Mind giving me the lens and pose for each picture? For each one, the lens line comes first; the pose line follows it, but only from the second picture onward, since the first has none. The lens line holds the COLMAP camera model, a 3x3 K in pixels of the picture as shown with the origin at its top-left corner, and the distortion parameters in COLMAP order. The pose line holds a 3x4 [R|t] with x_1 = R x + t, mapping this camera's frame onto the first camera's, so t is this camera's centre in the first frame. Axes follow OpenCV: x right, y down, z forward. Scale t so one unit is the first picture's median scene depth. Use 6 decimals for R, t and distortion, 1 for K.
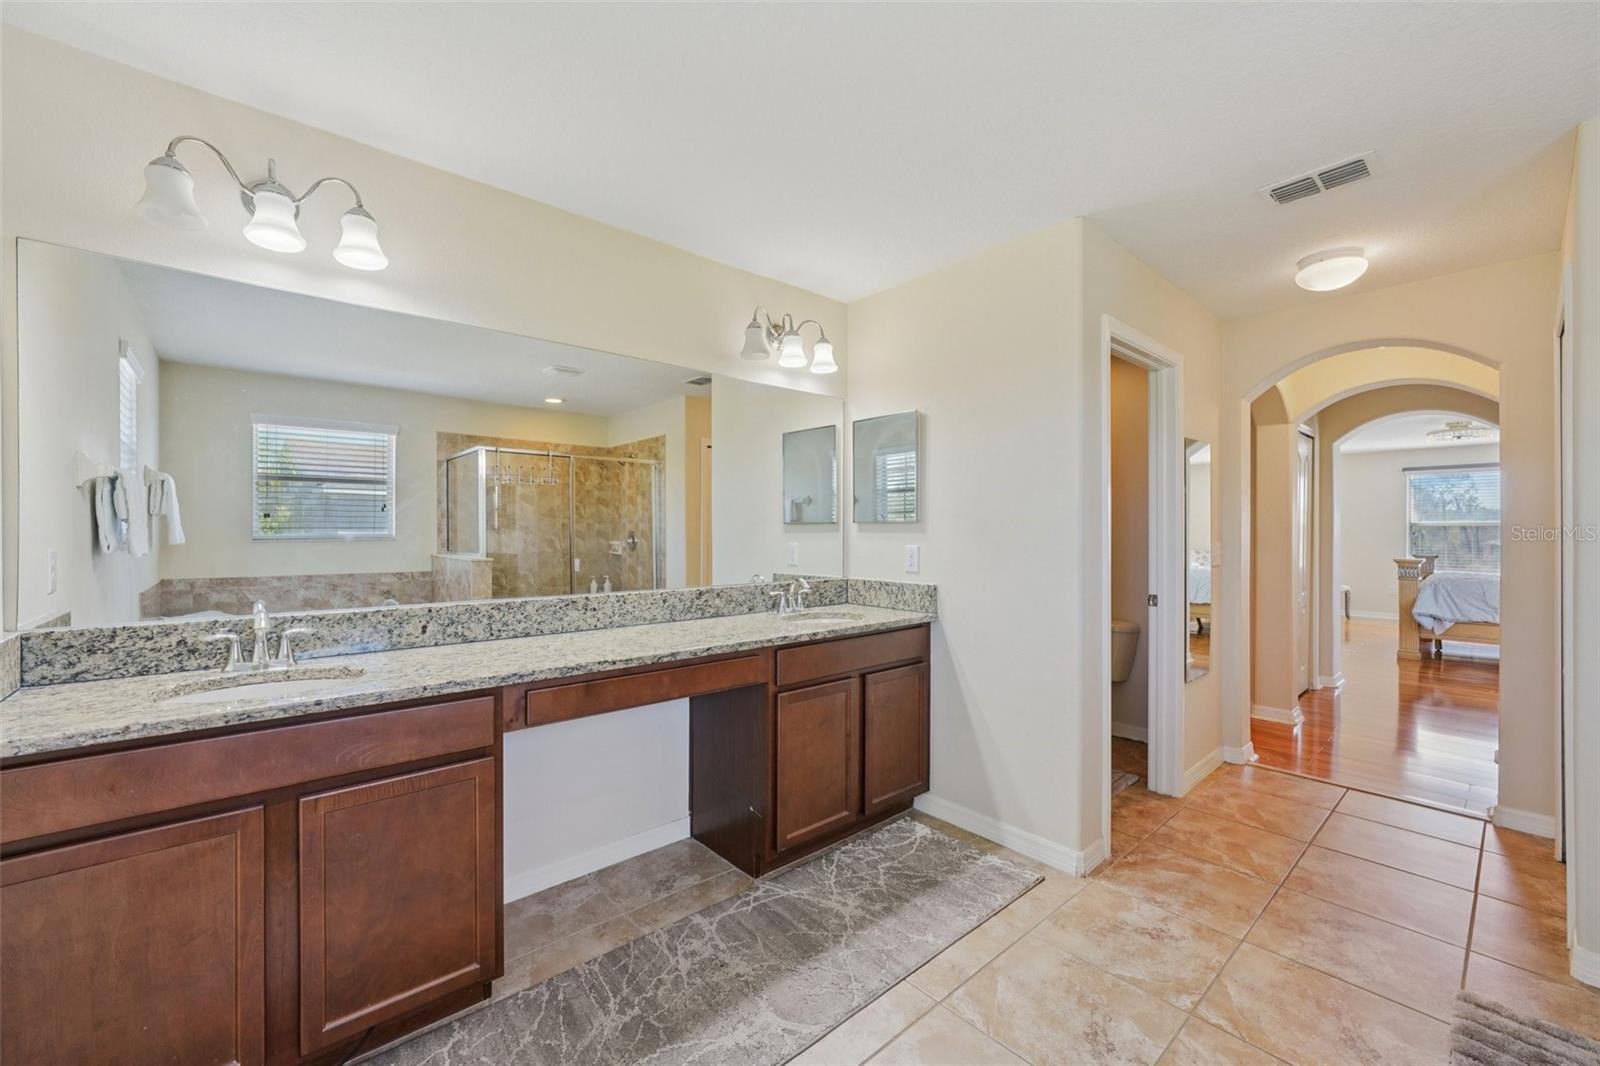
lens RADIAL K [[636.3, 0, 797.1], [0, 636.3, 532.1], [0, 0, 1]] dist [-0.006454, 0.003361]
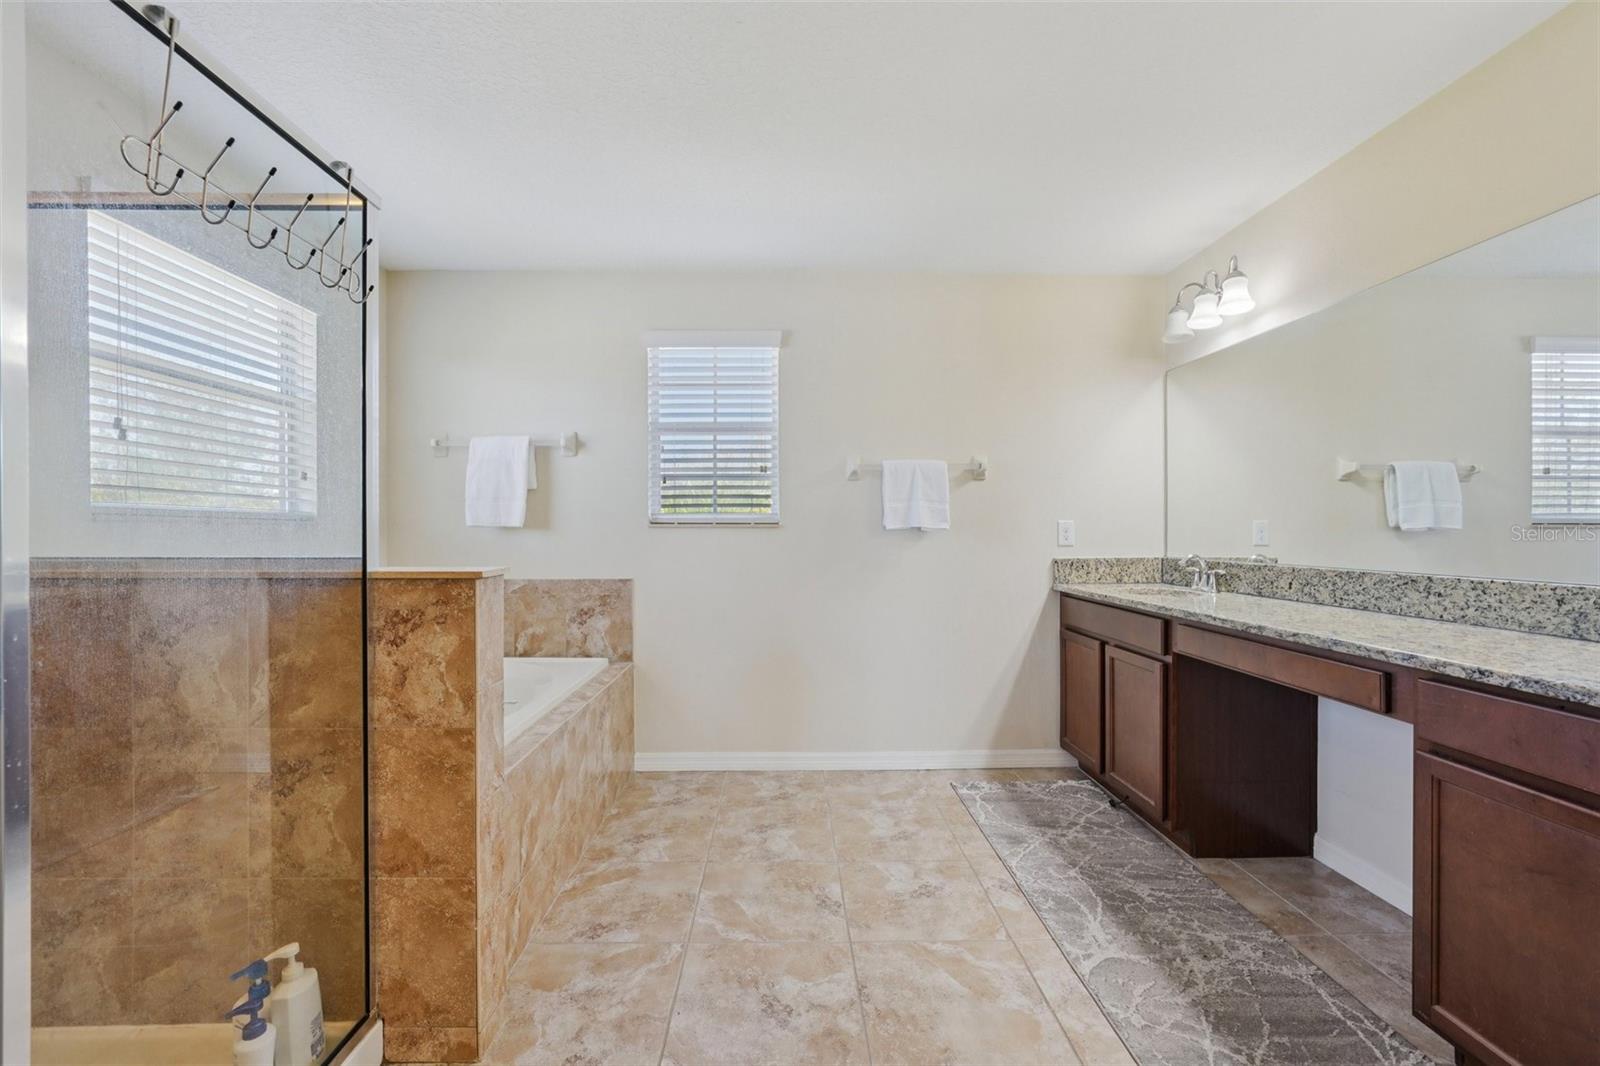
lens RADIAL K [[636.3, 0, 798.7], [0, 636.3, 530.9], [0, 0, 1]] dist [-0.006454, 0.003361]
pose [[-0.628280, -0.000766, -0.777987, 0.870038], [0.000542, 0.999999, -0.001423, 0.050858], [0.777987, -0.001316, -0.628278, 0.991402]]
